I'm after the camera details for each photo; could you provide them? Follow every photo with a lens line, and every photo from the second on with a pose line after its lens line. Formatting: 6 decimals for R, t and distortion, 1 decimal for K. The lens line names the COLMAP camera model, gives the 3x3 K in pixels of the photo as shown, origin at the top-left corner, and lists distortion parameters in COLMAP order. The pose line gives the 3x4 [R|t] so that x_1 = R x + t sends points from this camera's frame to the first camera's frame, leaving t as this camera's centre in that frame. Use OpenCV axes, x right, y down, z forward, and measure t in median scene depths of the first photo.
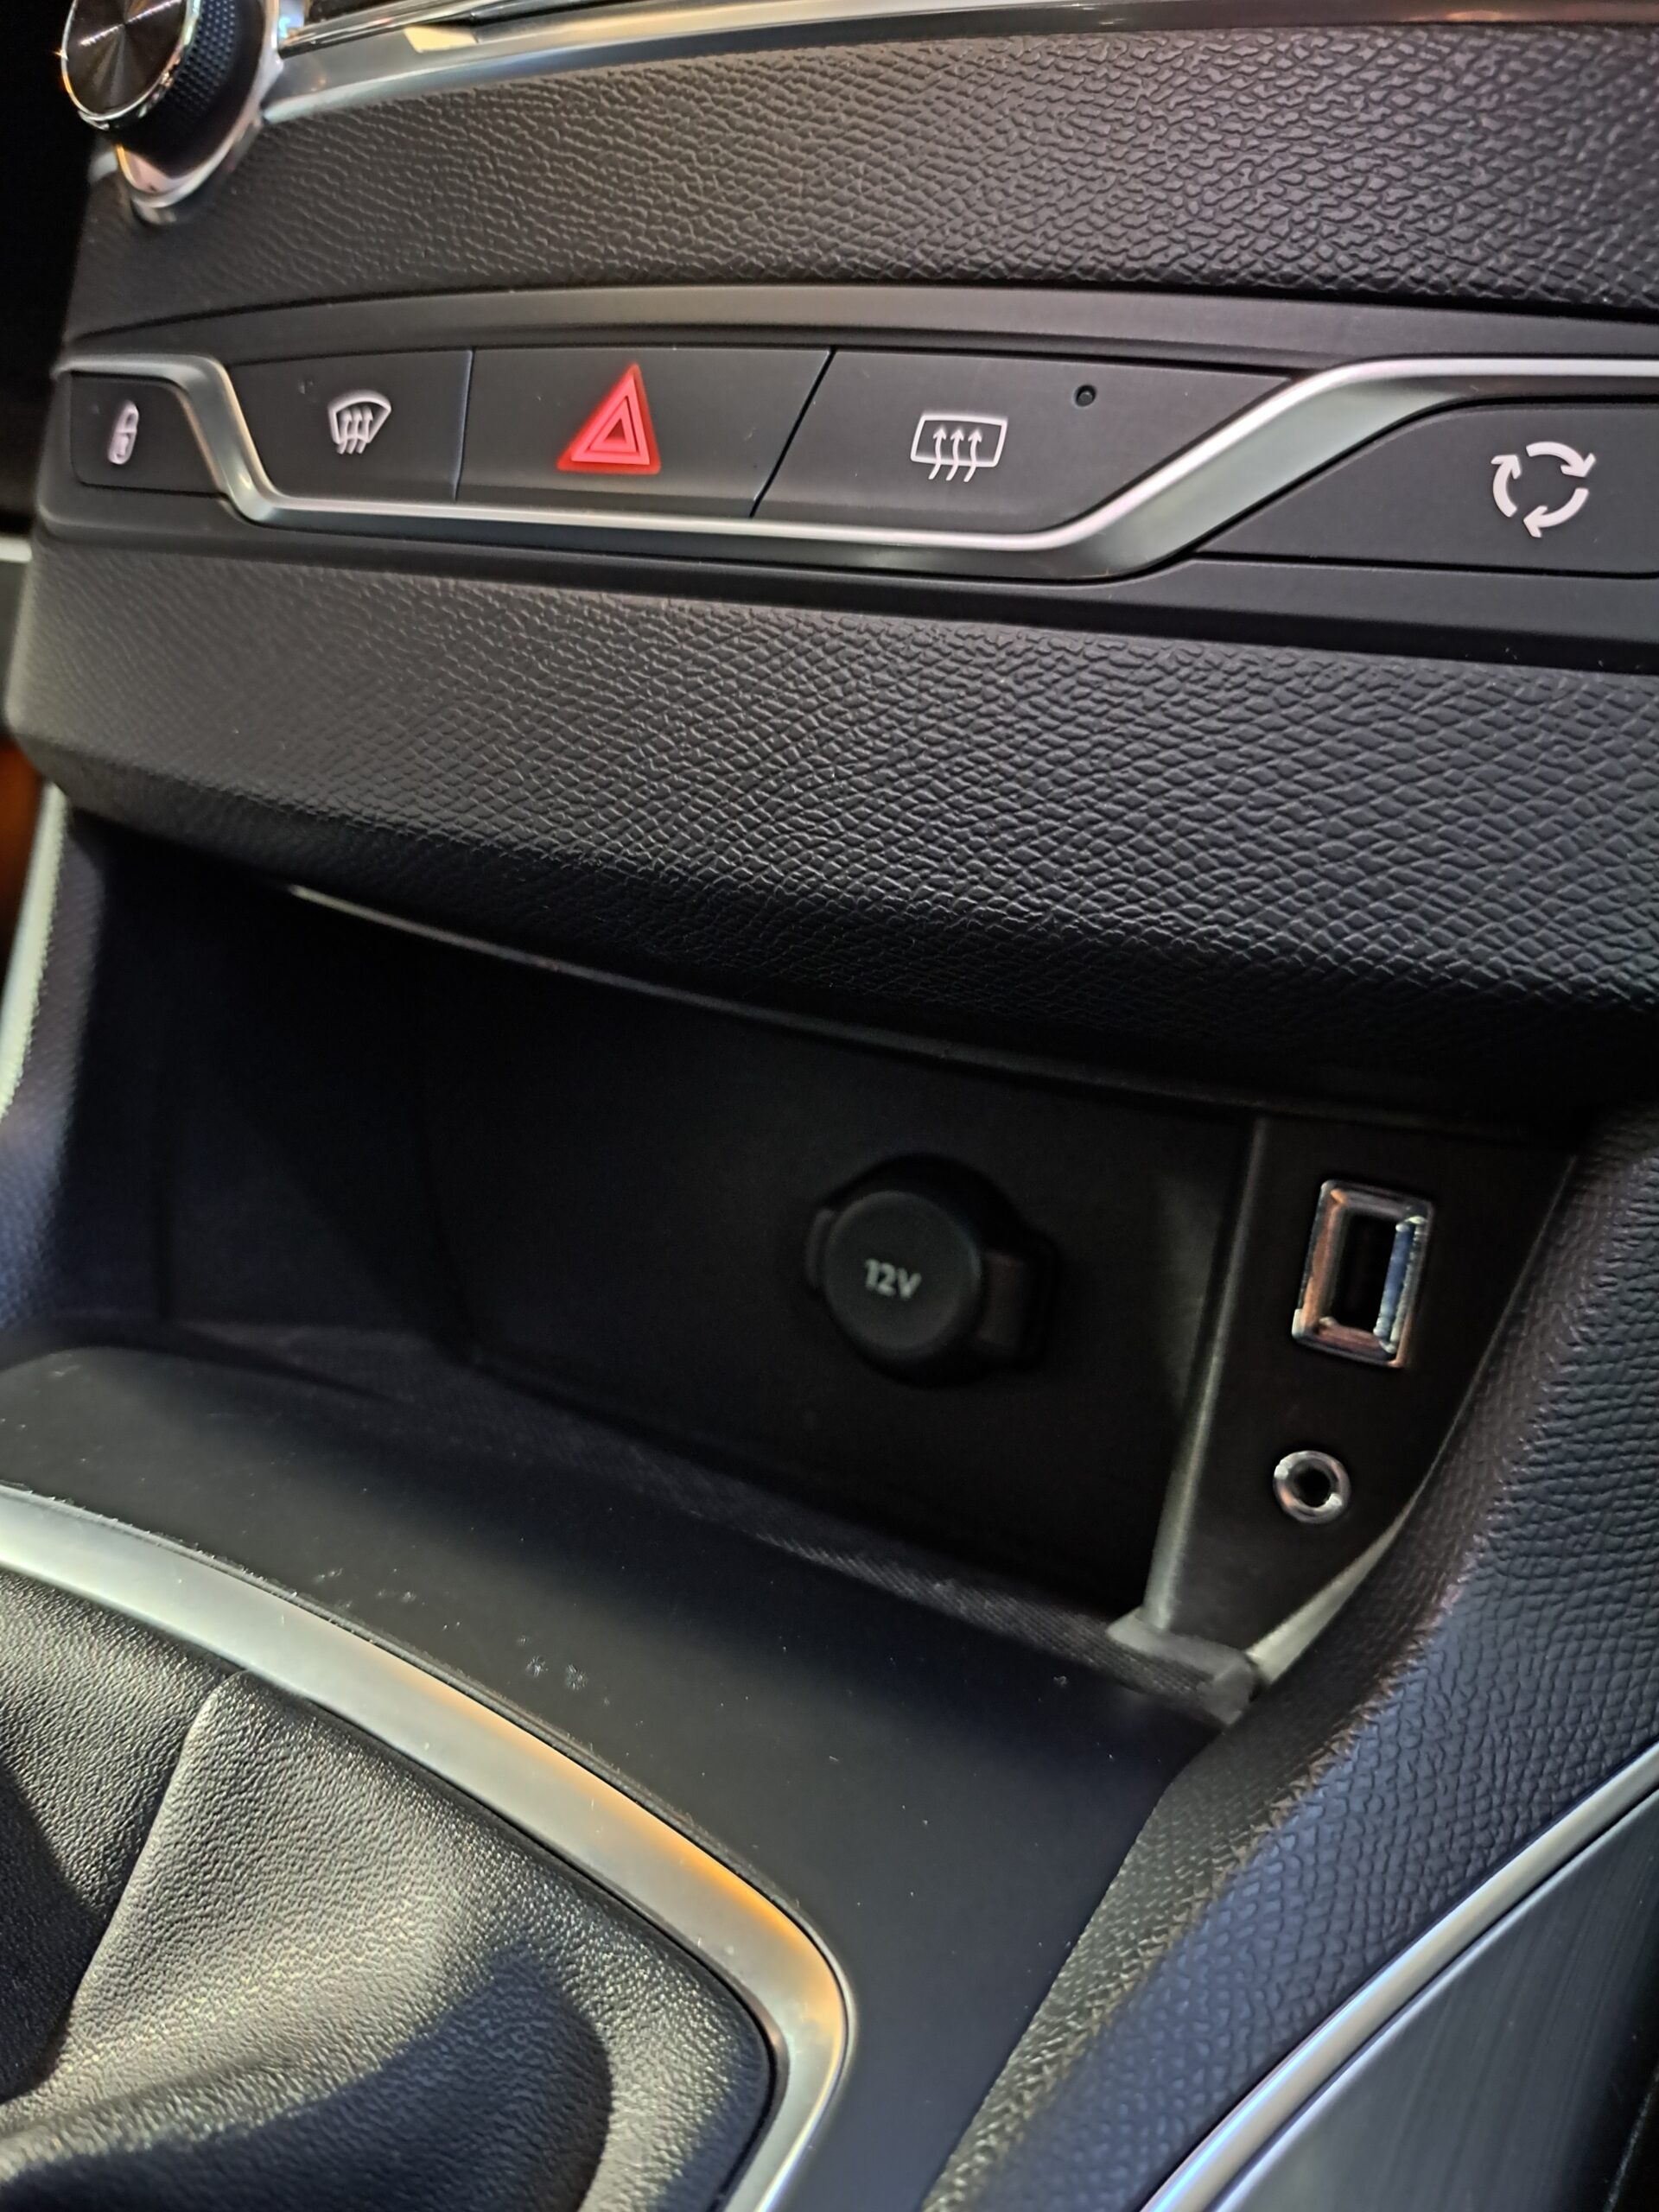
lens RADIAL K [[1587.4, 0, 829.5], [0, 1587.4, 1106.0], [0, 0, 1]] dist [-0.038165, -0.002098]
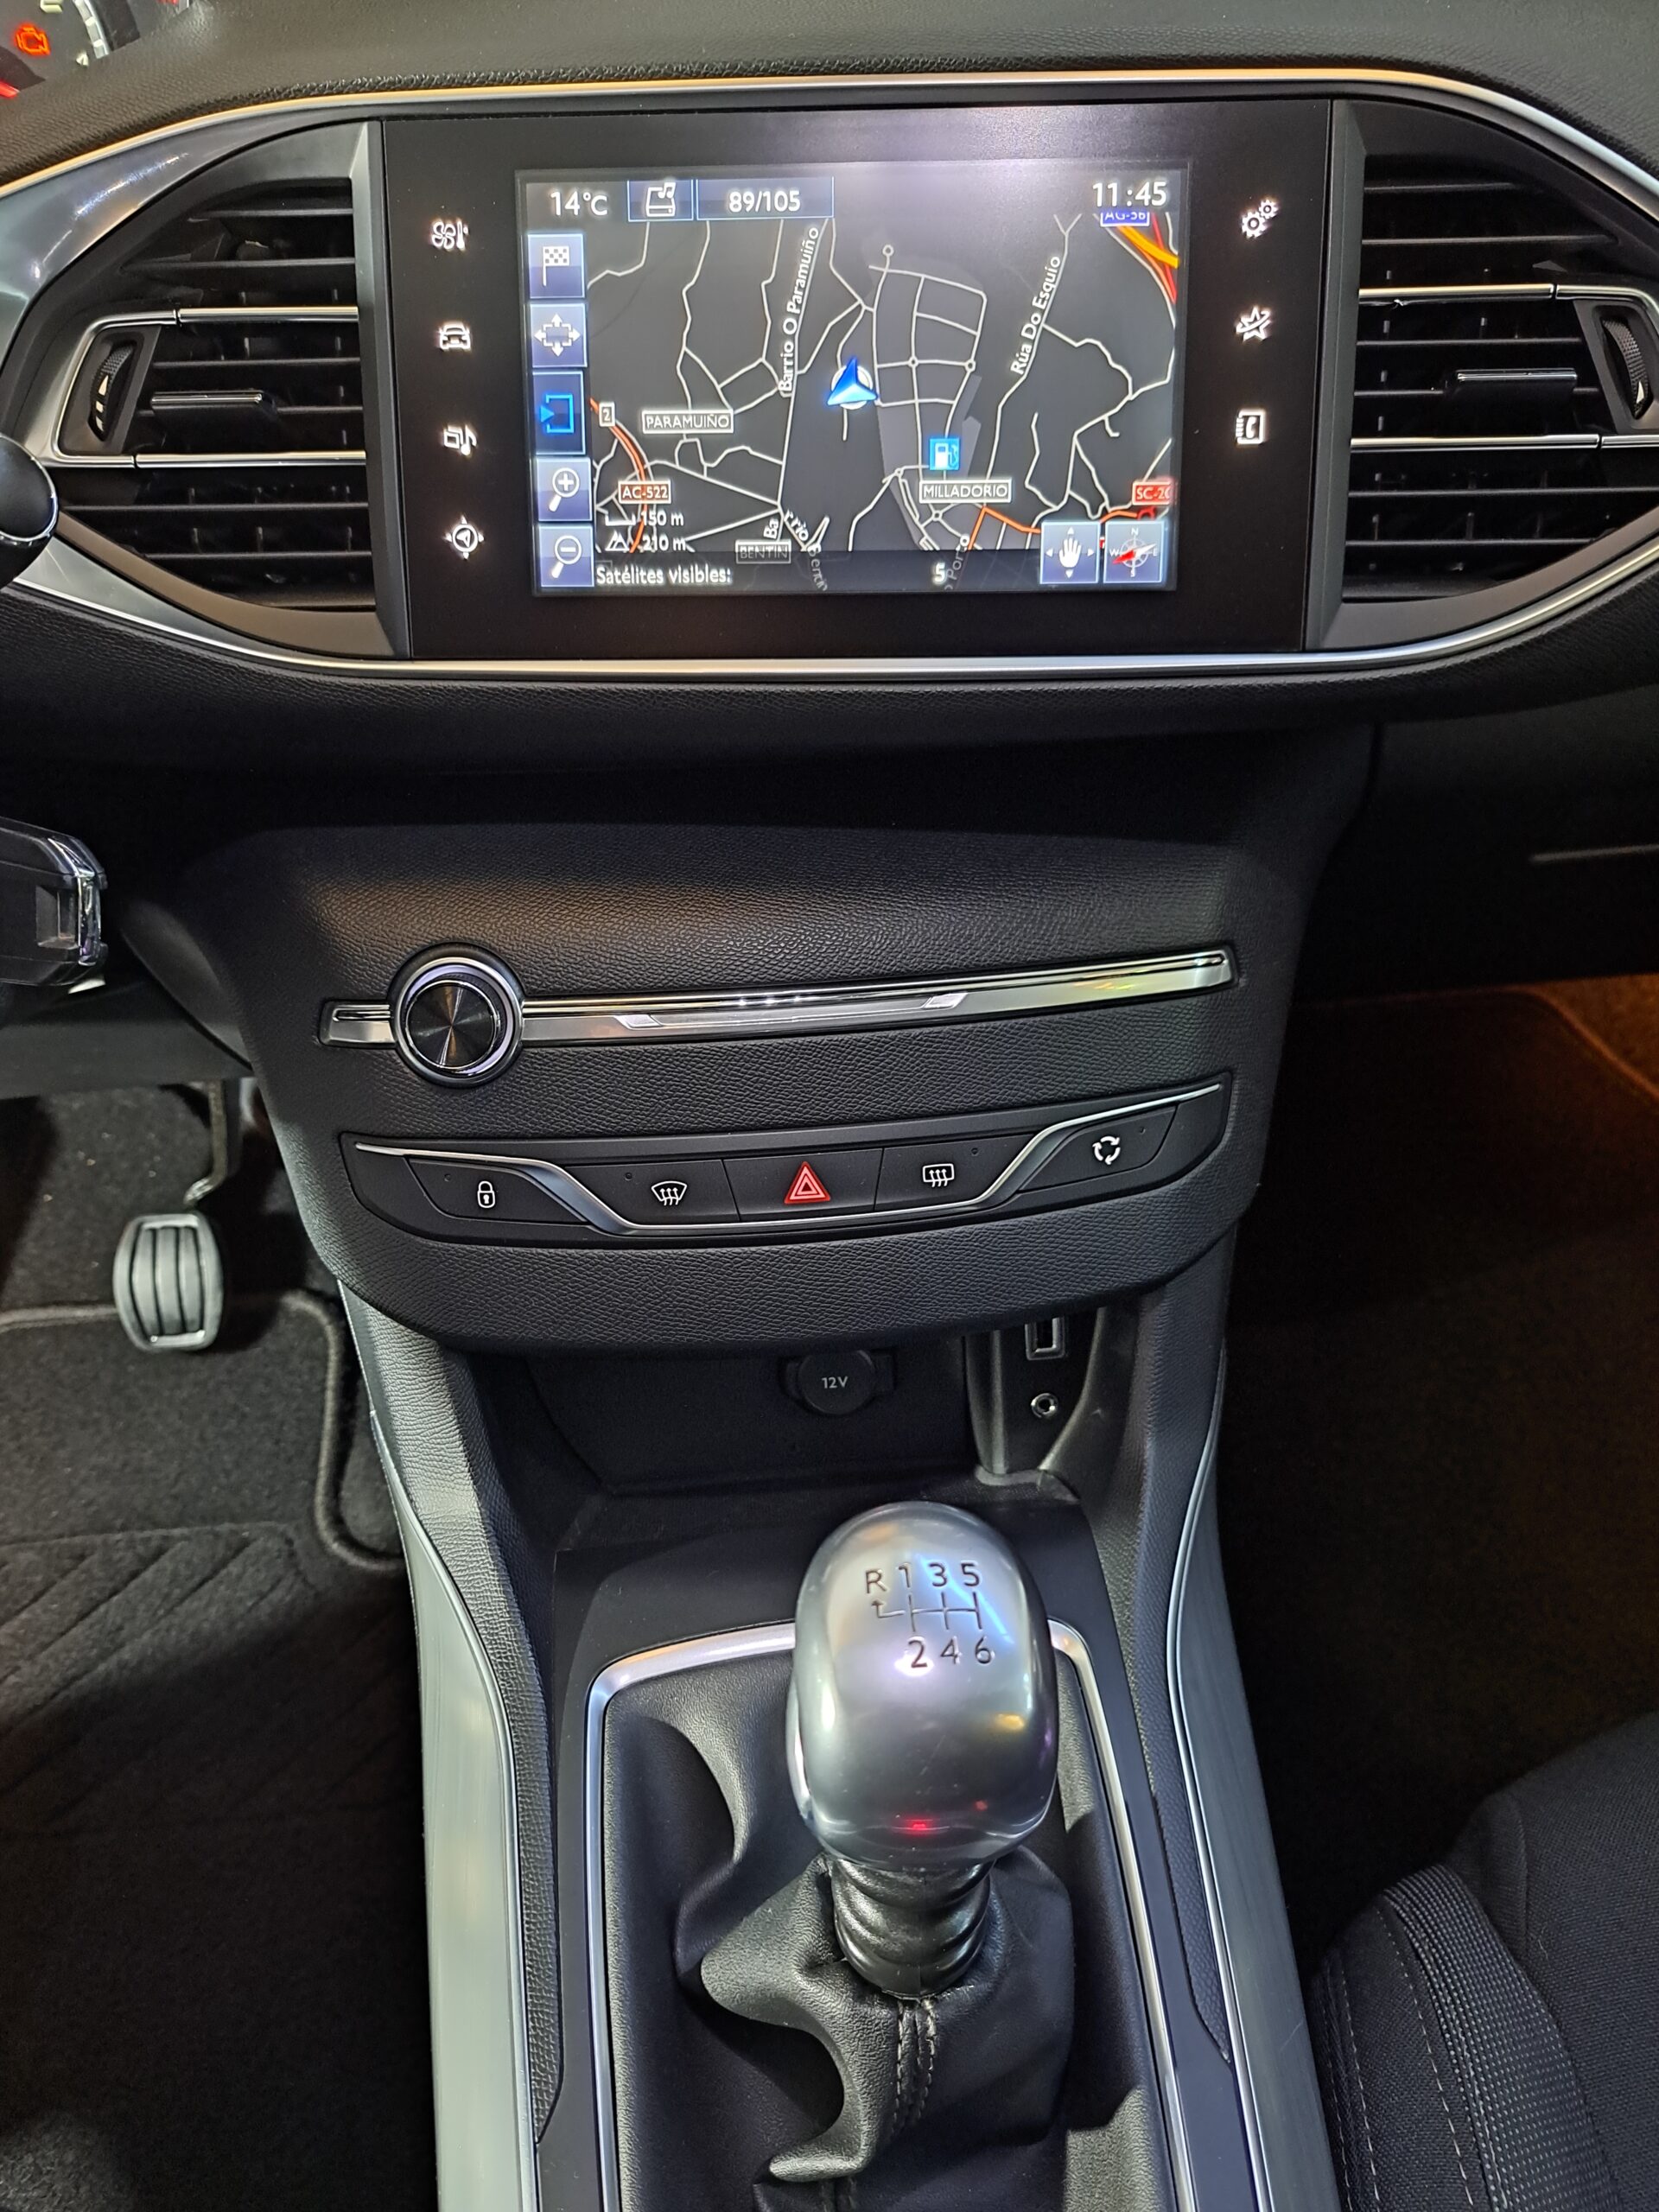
lens RADIAL K [[1535.7, 0, 829.5], [0, 1535.7, 1106.0], [0, 0, 1]] dist [-0.005718, -0.002506]
pose [[0.818559, -0.341966, 0.461542, -1.165256], [0.260757, 0.937141, 0.231887, -1.063177], [-0.511827, -0.069463, 0.856276, -1.164441]]
